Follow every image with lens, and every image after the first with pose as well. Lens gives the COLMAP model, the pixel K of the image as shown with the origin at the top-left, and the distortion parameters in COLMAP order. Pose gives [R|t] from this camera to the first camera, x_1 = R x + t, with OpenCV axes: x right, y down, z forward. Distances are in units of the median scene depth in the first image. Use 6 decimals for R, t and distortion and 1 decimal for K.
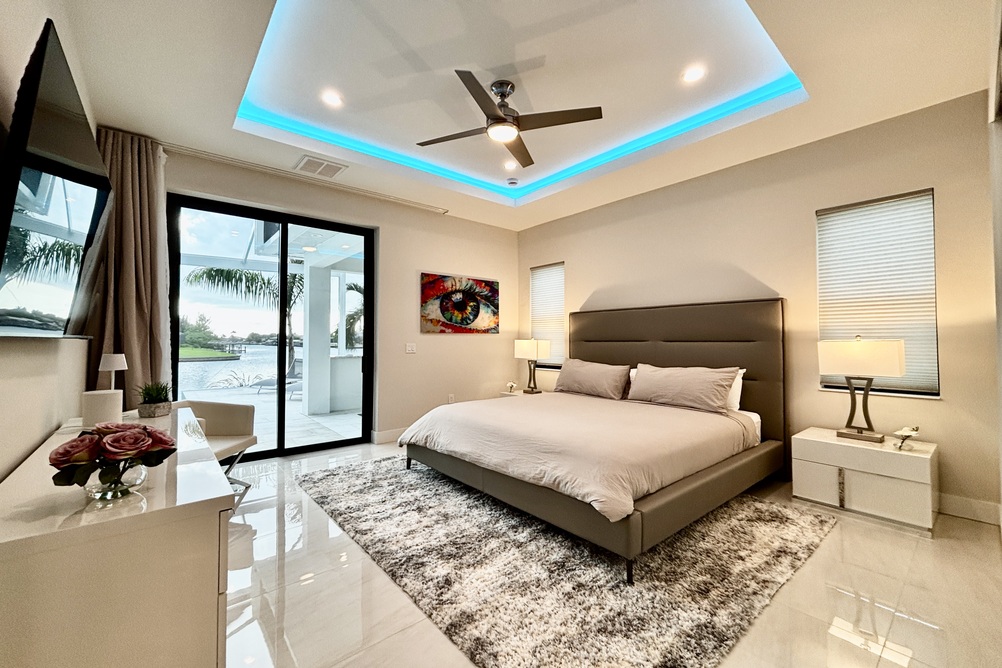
lens RADIAL K [[406.2, 0, 482.1], [0, 406.2, 343.7], [0, 0, 1]] dist [0.000991, -0.000088]
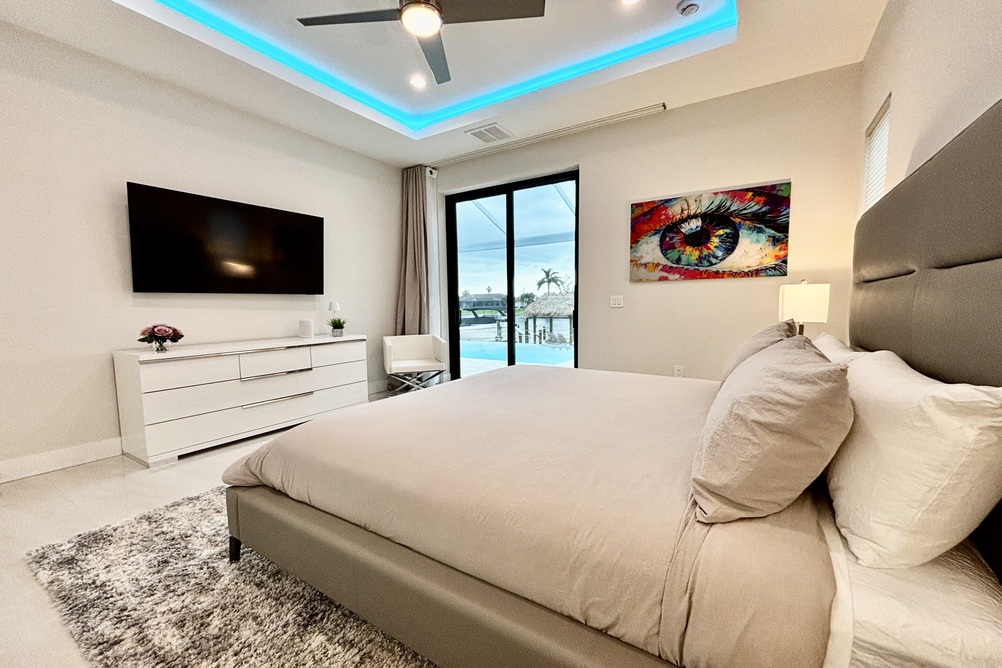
lens RADIAL K [[406.2, 0, 503.9], [0, 406.2, 342.2], [0, 0, 1]] dist [0.000991, -0.000088]
pose [[0.316416, 0.088696, -0.944465, 0.495541], [-0.000605, 0.995638, 0.093299, 0.015209], [0.948620, -0.028950, 0.315089, 0.481719]]
